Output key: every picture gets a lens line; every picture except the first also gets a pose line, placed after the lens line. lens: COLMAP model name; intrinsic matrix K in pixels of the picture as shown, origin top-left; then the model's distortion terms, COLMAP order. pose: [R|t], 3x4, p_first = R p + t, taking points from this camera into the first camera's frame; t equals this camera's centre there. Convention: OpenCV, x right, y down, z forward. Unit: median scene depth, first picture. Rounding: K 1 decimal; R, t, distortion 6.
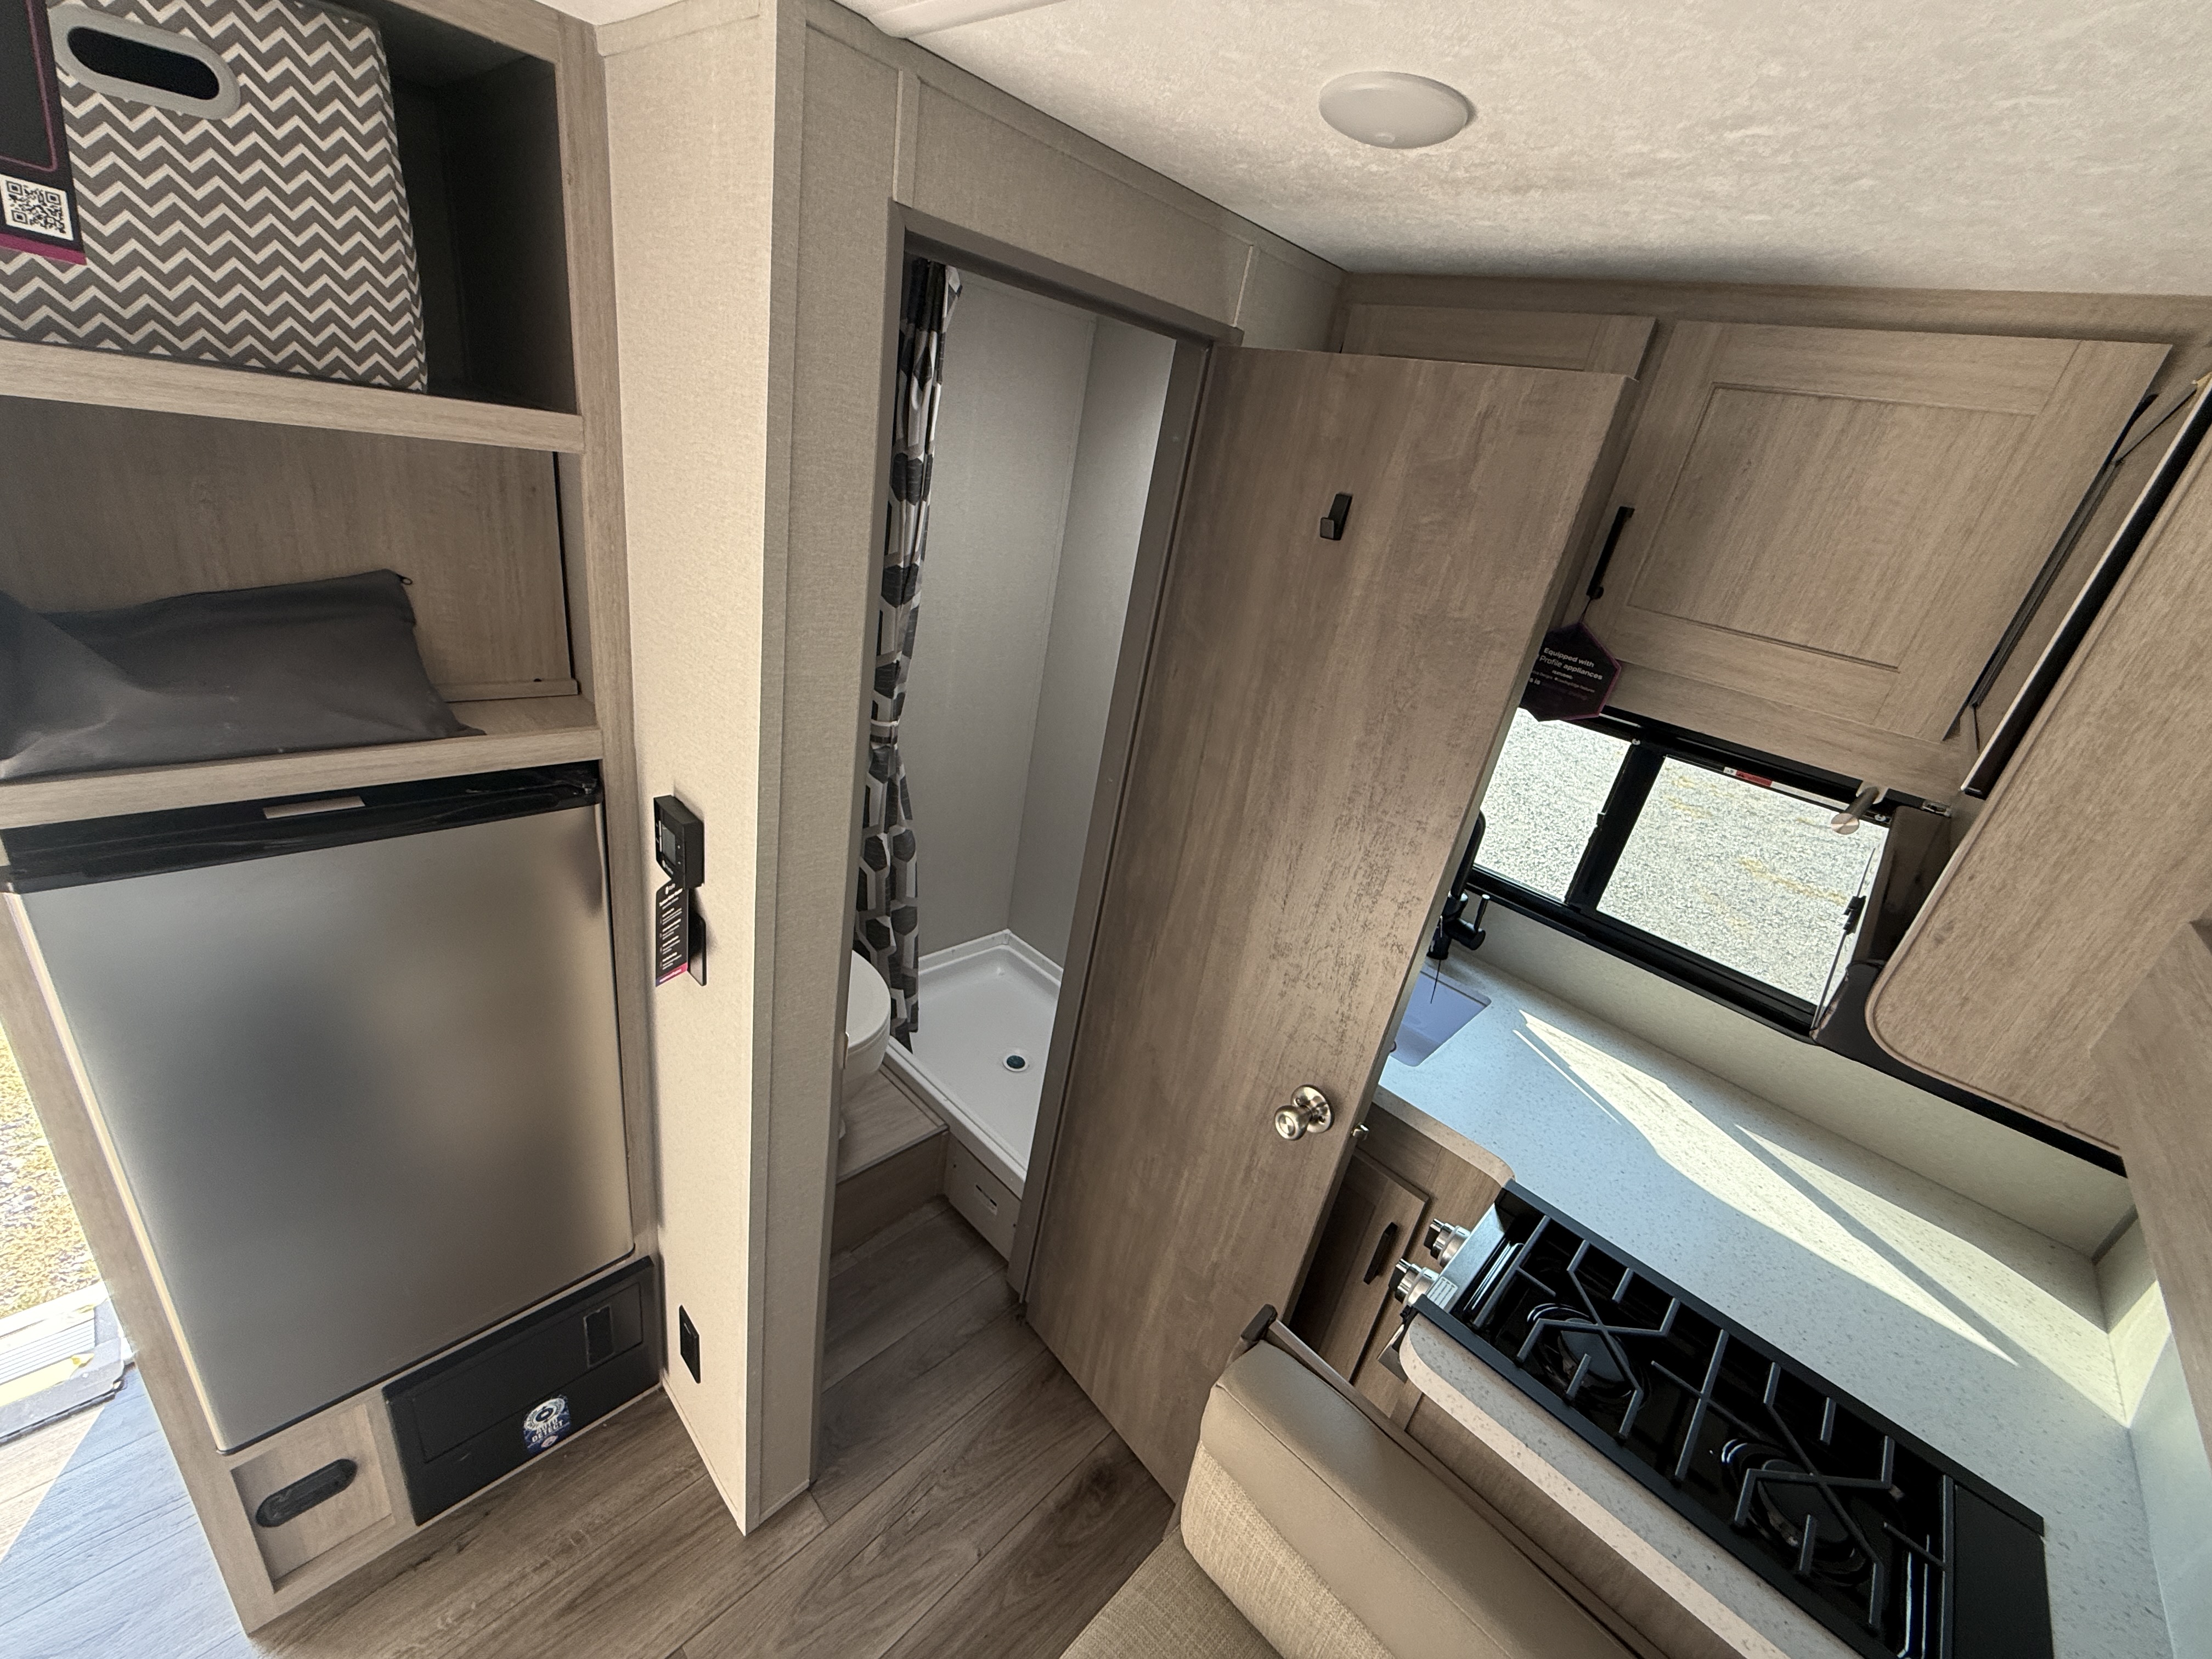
lens RADIAL K [[884.2, 0, 1103.6], [0, 884.2, 820.1], [0, 0, 1]] dist [0.001497, 0.000101]
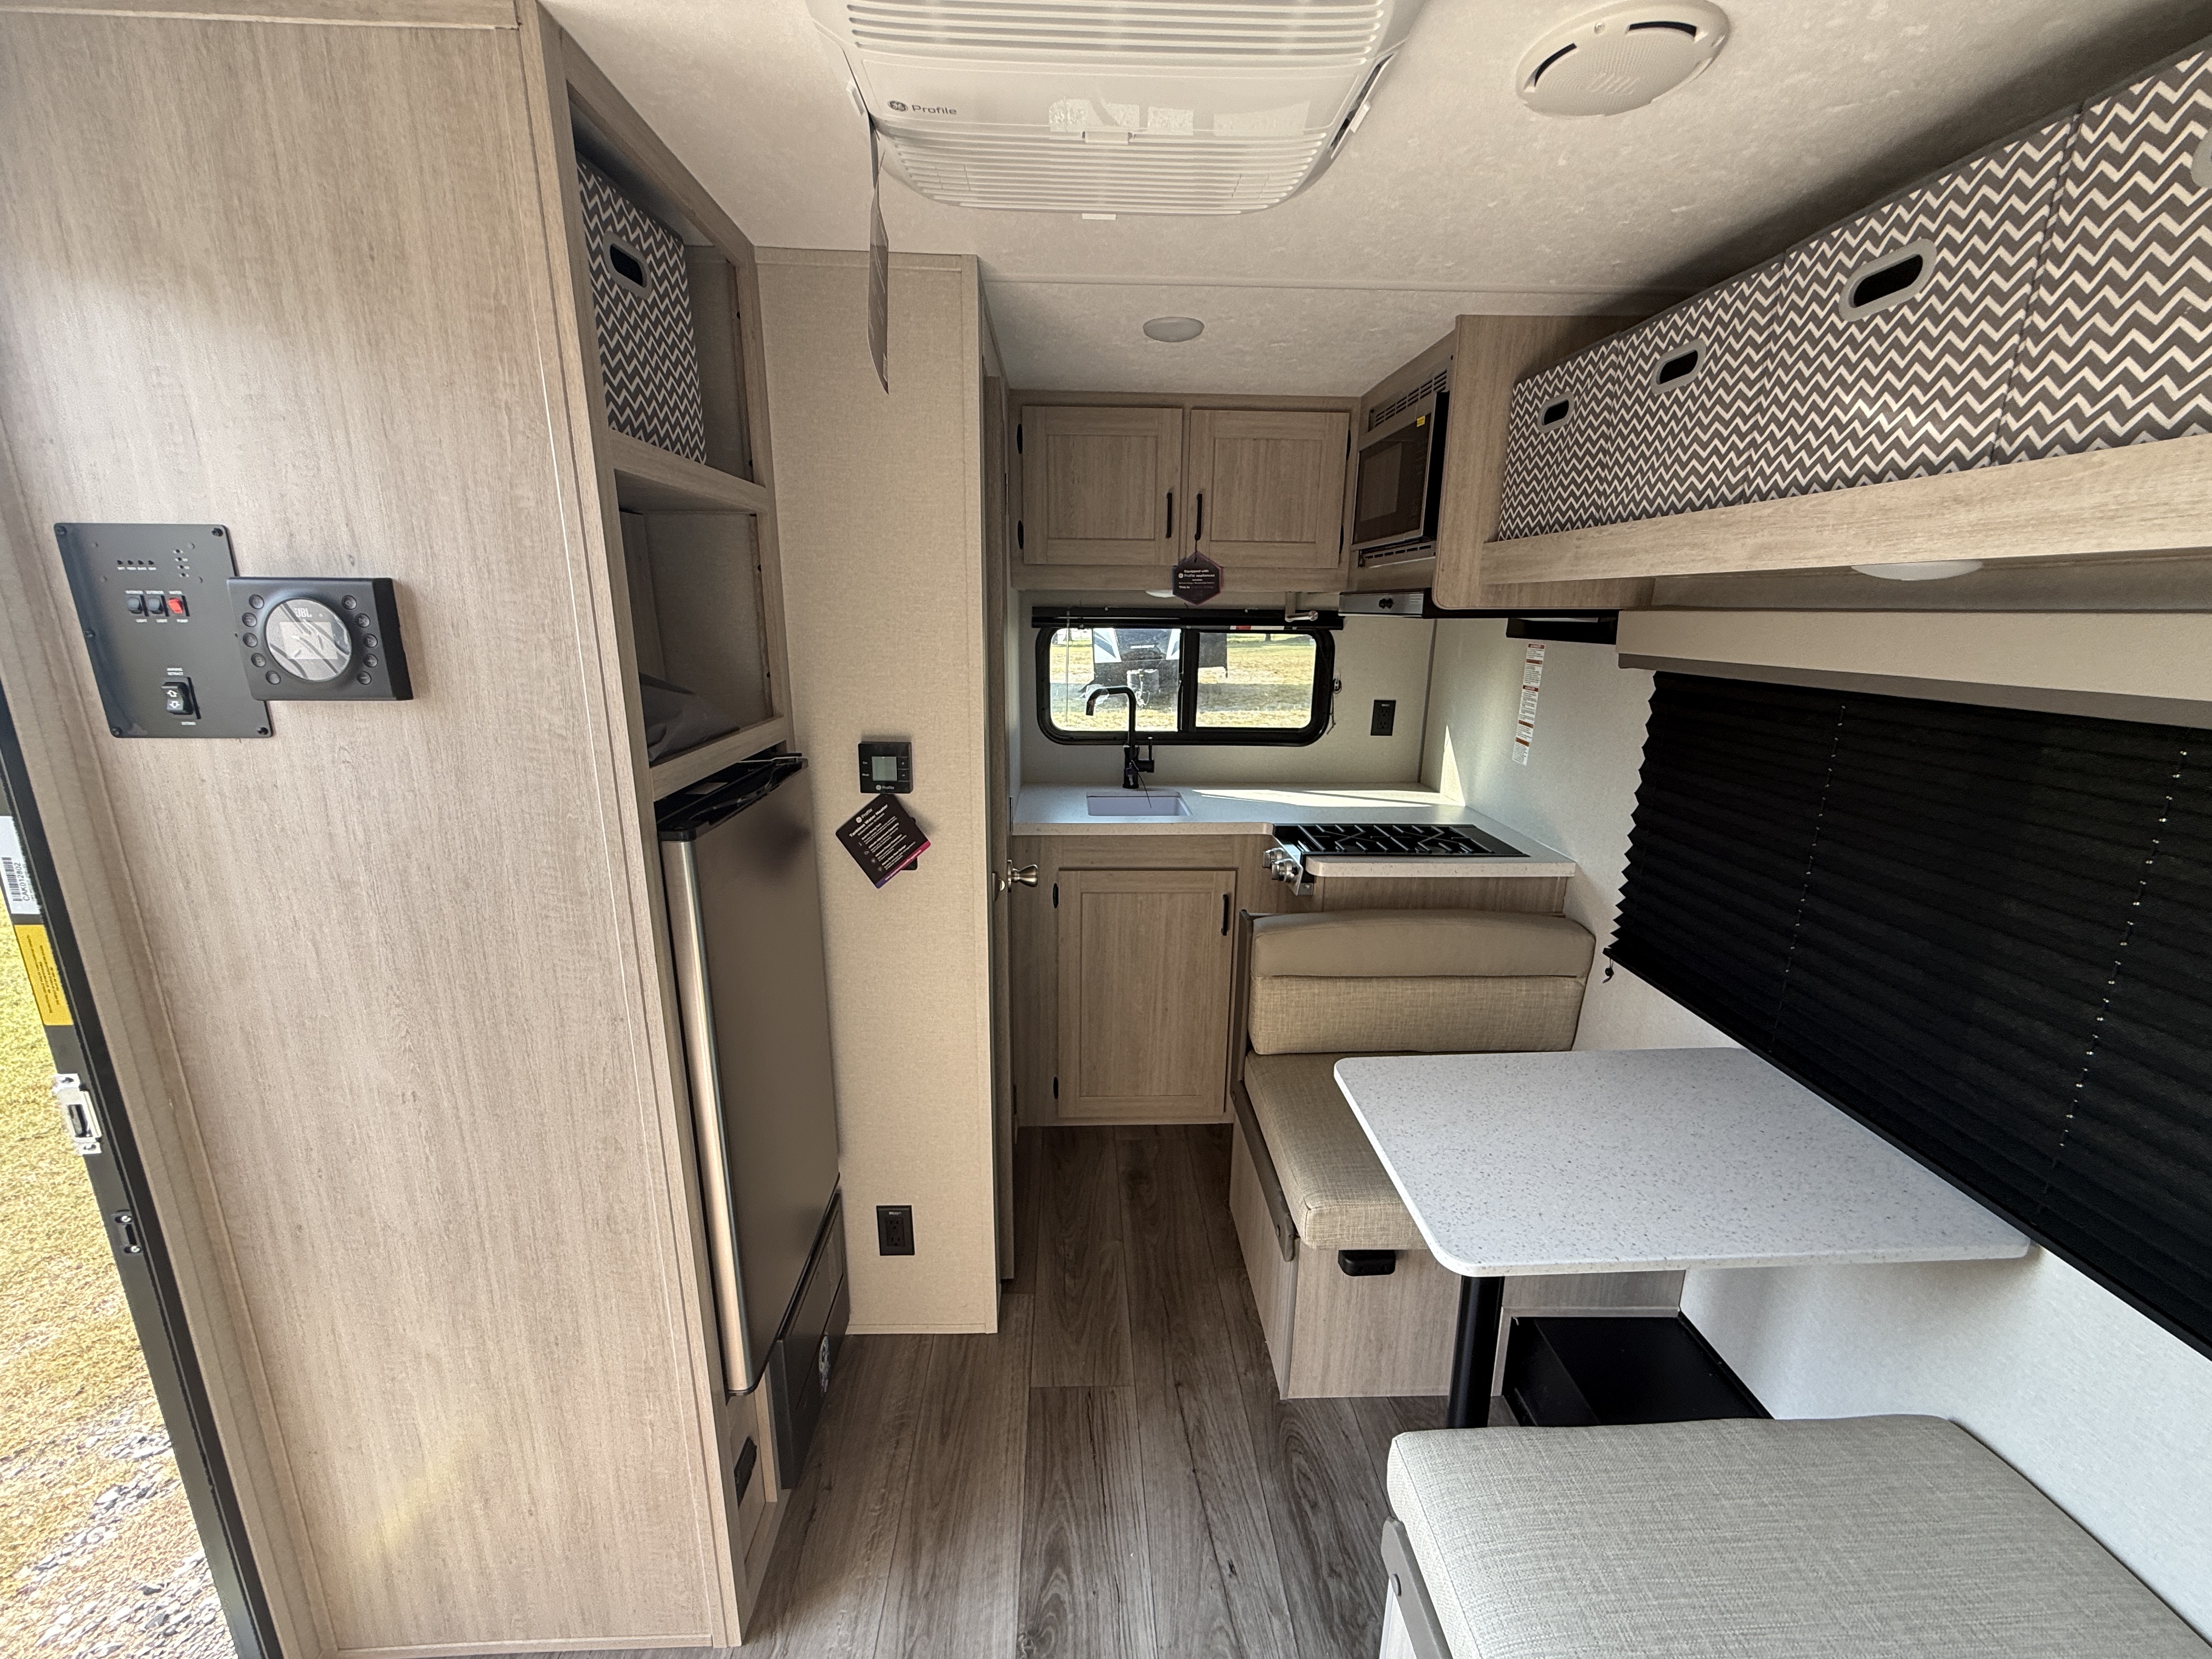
lens RADIAL K [[884.2, 0, 1101.1], [0, 884.2, 831.8], [0, 0, 1]] dist [0.001497, 0.000101]
pose [[0.679552, -0.331617, 0.654399, -1.177819], [0.382331, 0.921379, 0.069883, 0.144474], [-0.626124, 0.202708, 0.752913, -0.266167]]
